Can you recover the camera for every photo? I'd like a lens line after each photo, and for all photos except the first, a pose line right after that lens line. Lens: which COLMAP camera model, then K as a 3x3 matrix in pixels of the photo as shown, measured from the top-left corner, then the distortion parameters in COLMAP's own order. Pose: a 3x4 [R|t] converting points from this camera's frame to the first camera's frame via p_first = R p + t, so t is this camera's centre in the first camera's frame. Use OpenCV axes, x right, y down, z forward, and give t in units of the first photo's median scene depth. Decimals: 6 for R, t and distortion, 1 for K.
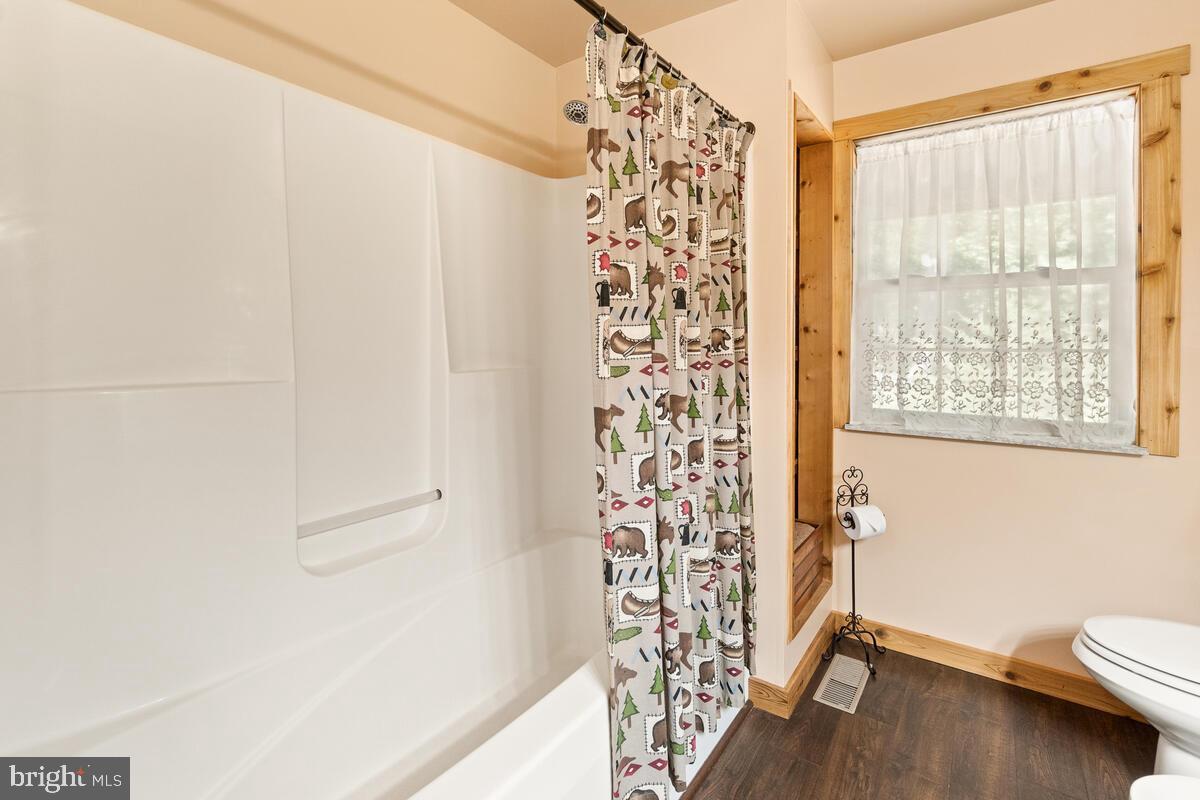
lens RADIAL K [[554.6, 0, 588.9], [0, 554.6, 346.4], [0, 0, 1]] dist [0.000809, 0.000084]
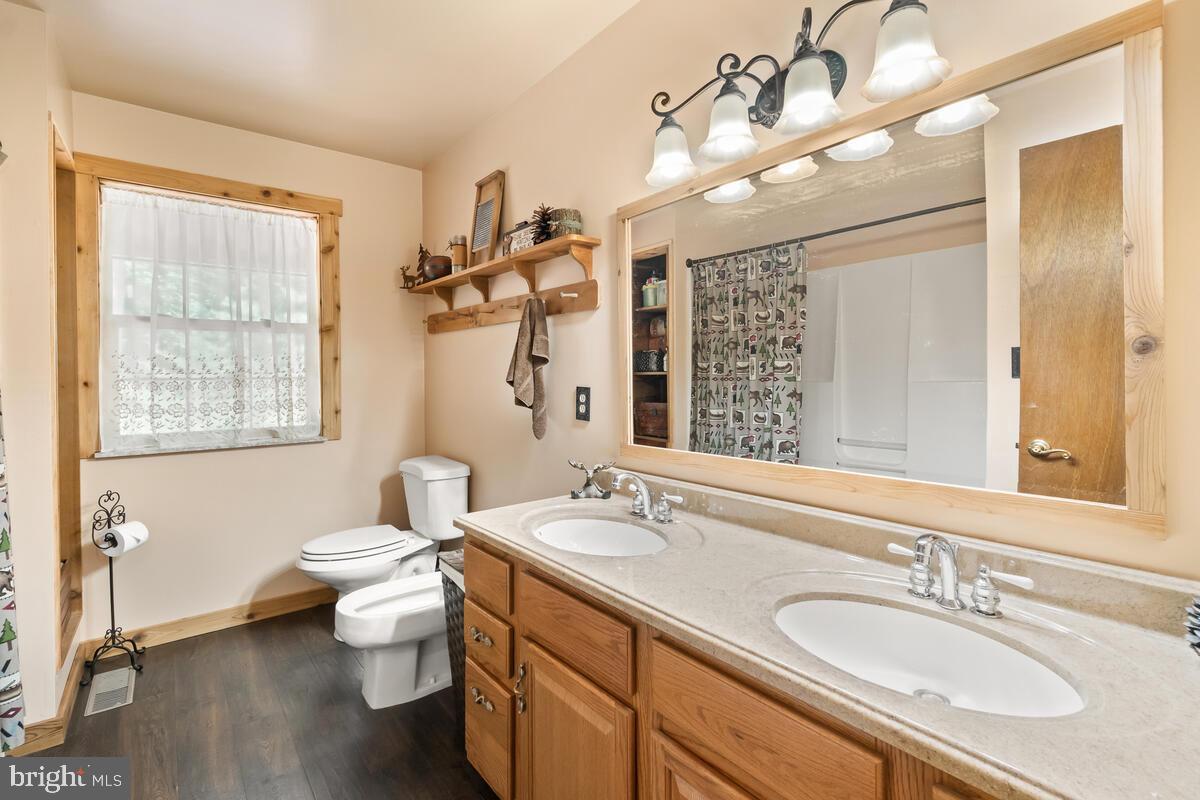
lens RADIAL K [[526.0, 0, 599.6], [0, 526.0, 375.8], [0, 0, 1]] dist [-0.000271, 0.000326]
pose [[0.266550, -0.009073, 0.963778, -0.248187], [0.011849, 0.999911, 0.006136, 0.002656], [-0.963748, 0.009784, 0.266634, -0.175317]]
